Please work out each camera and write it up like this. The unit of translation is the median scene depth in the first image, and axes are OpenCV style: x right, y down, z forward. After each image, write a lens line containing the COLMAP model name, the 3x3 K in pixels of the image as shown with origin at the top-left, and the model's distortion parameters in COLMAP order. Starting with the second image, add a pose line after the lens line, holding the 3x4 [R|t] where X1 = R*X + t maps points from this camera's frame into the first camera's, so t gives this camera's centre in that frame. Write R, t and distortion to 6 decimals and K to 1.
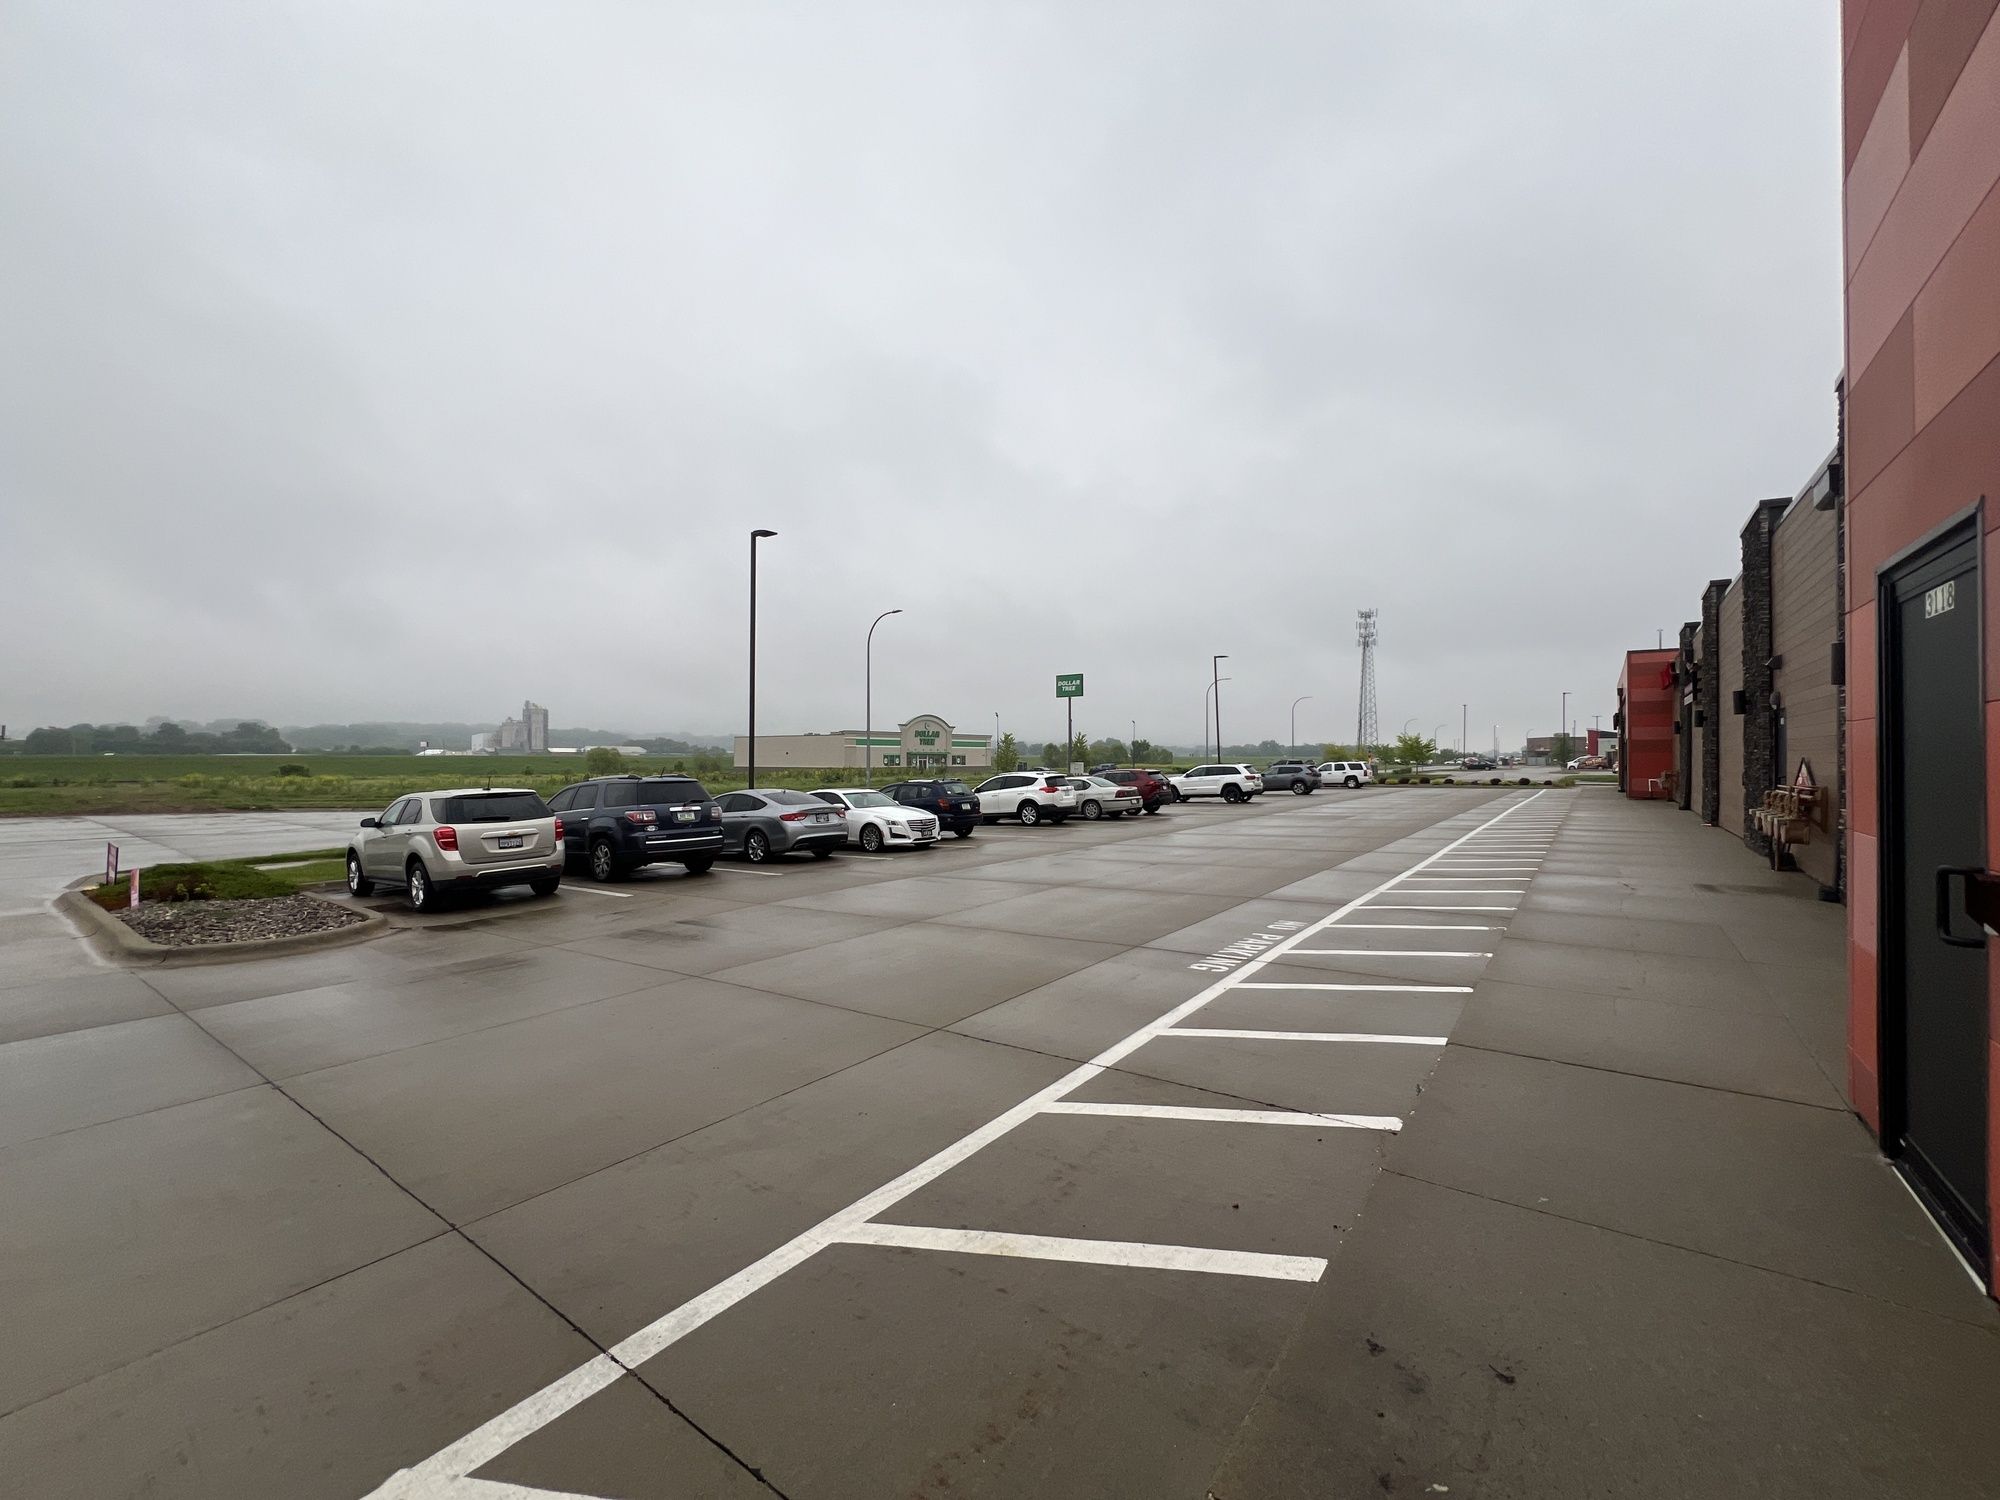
lens RADIAL K [[803.7, 0, 996.9], [0, 803.7, 751.5], [0, 0, 1]] dist [-0.001638, 0.000222]
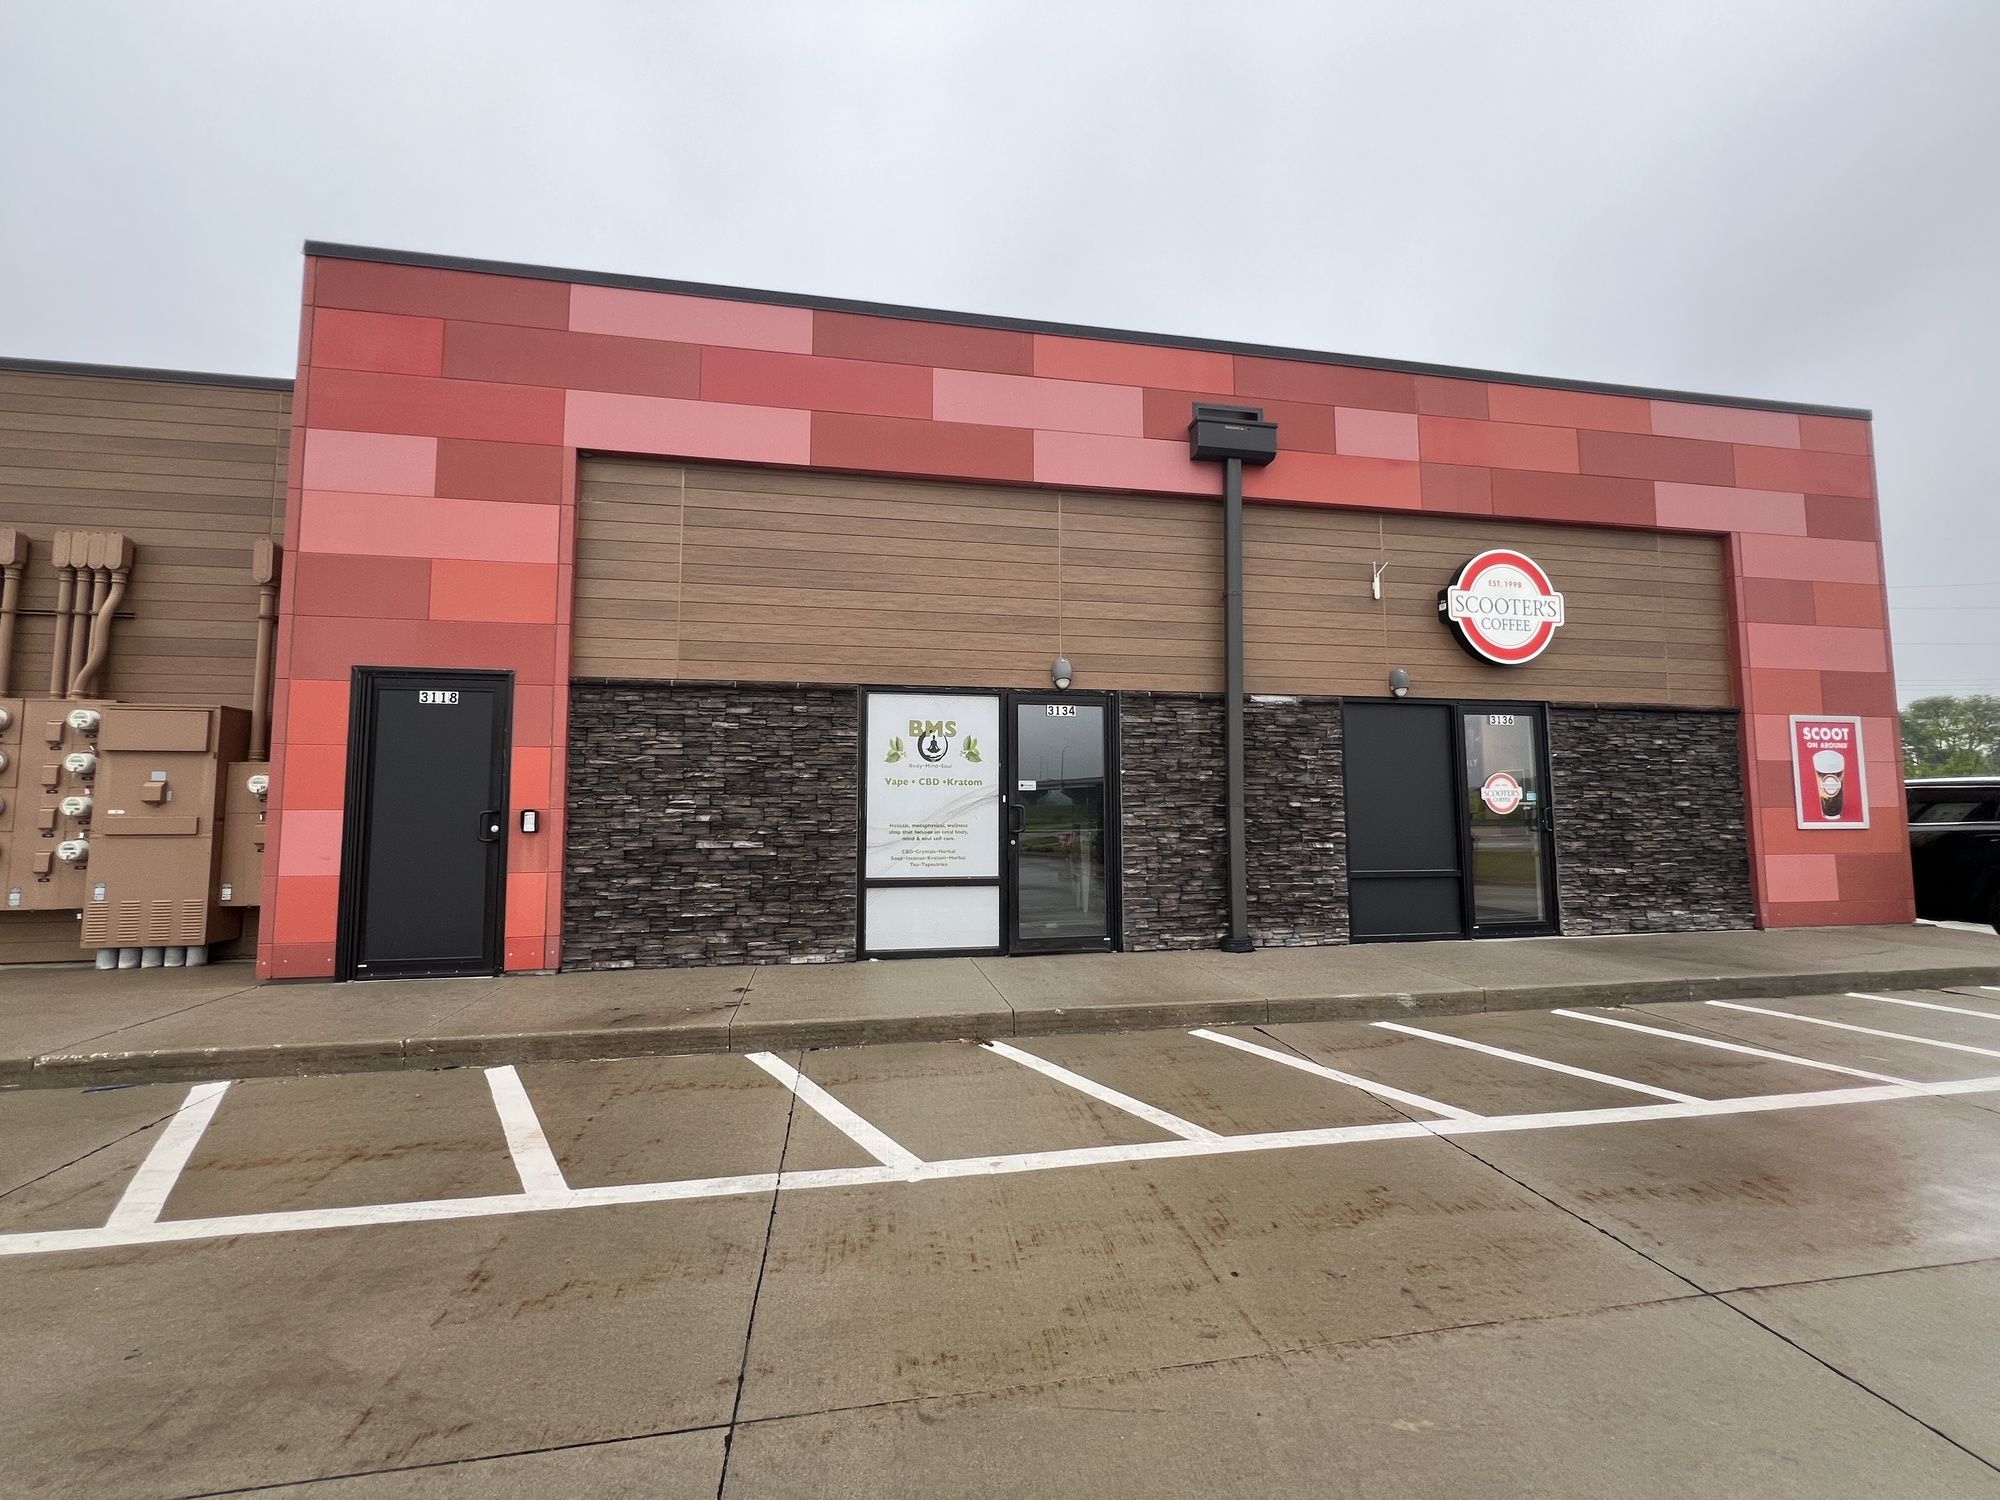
lens RADIAL K [[803.7, 0, 996.9], [0, 803.7, 751.5], [0, 0, 1]] dist [-0.001638, 0.000222]
pose [[-0.730185, 0.051203, 0.681328, -1.334583], [-0.003814, 0.996867, -0.079004, 0.123626], [-0.683239, -0.060286, -0.727702, 1.400508]]
